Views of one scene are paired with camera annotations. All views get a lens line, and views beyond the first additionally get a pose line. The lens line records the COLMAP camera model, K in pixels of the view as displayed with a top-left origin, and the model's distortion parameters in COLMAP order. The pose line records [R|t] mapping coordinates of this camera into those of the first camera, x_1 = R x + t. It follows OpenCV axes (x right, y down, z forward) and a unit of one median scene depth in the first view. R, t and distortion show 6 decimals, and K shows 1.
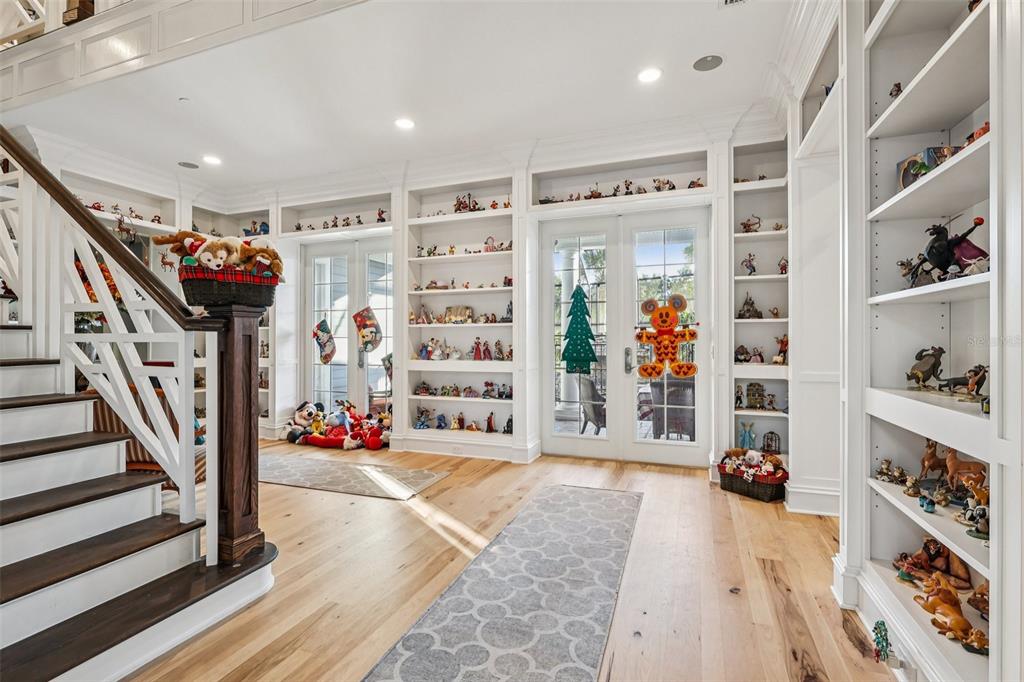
lens RADIAL K [[477.5, 0, 511.6], [0, 477.5, 340.4], [0, 0, 1]] dist [0.001147, 0.000608]
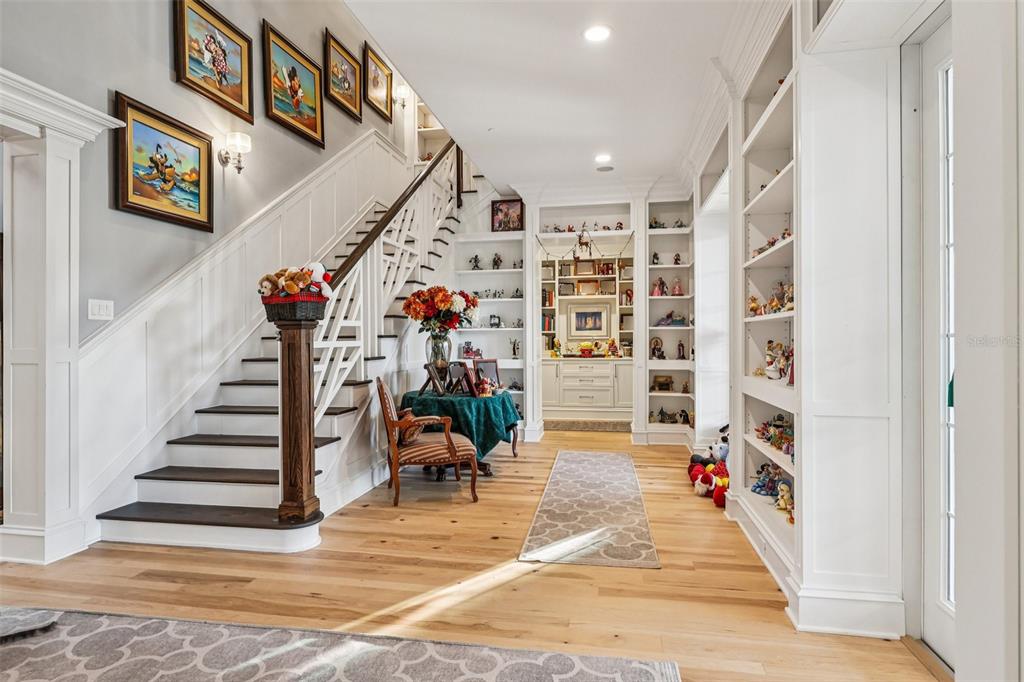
lens RADIAL K [[565.7, 0, 514.1], [0, 565.7, 340.6], [0, 0, 1]] dist [-0.001940, -0.000173]
pose [[0.179162, 0.003366, -0.983814, 0.752739], [0.001622, 0.999992, 0.003717, -0.009252], [0.983818, -0.002261, 0.179155, 0.995730]]
